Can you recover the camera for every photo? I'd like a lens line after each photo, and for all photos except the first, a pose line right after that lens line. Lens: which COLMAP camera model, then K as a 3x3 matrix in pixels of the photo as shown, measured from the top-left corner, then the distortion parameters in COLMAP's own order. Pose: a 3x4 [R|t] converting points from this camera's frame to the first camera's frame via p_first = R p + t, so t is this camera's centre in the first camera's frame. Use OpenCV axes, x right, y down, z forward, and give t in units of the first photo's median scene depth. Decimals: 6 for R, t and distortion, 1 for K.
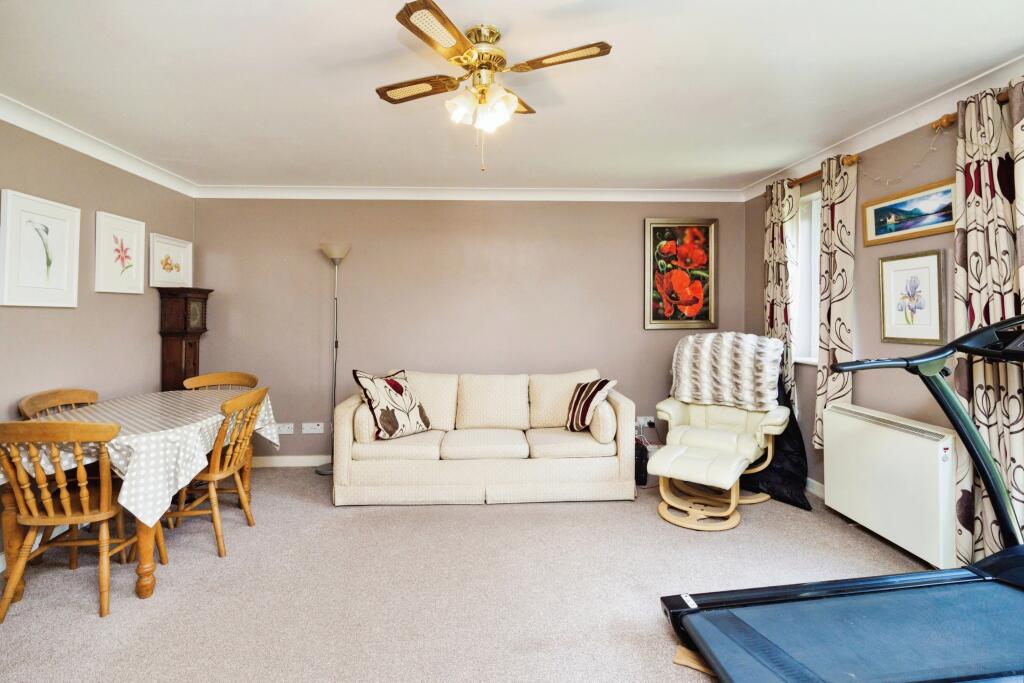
lens RADIAL K [[481.7, 0, 511.3], [0, 481.7, 306.1], [0, 0, 1]] dist [-0.002234, -0.000839]
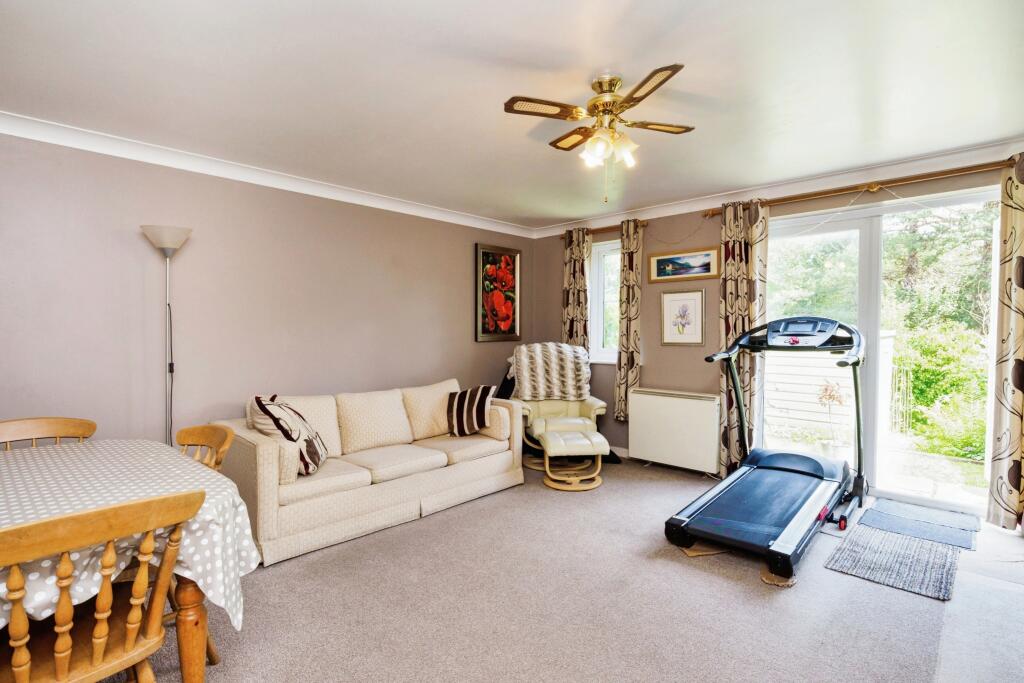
lens RADIAL K [[489.5, 0, 493.2], [0, 489.5, 343.2], [0, 0, 1]] dist [-0.000294, -0.000331]
pose [[0.745188, -0.016035, 0.666662, -0.560821], [-0.009960, 0.999332, 0.035170, 0.013101], [-0.666780, -0.032848, 0.744530, 0.147130]]
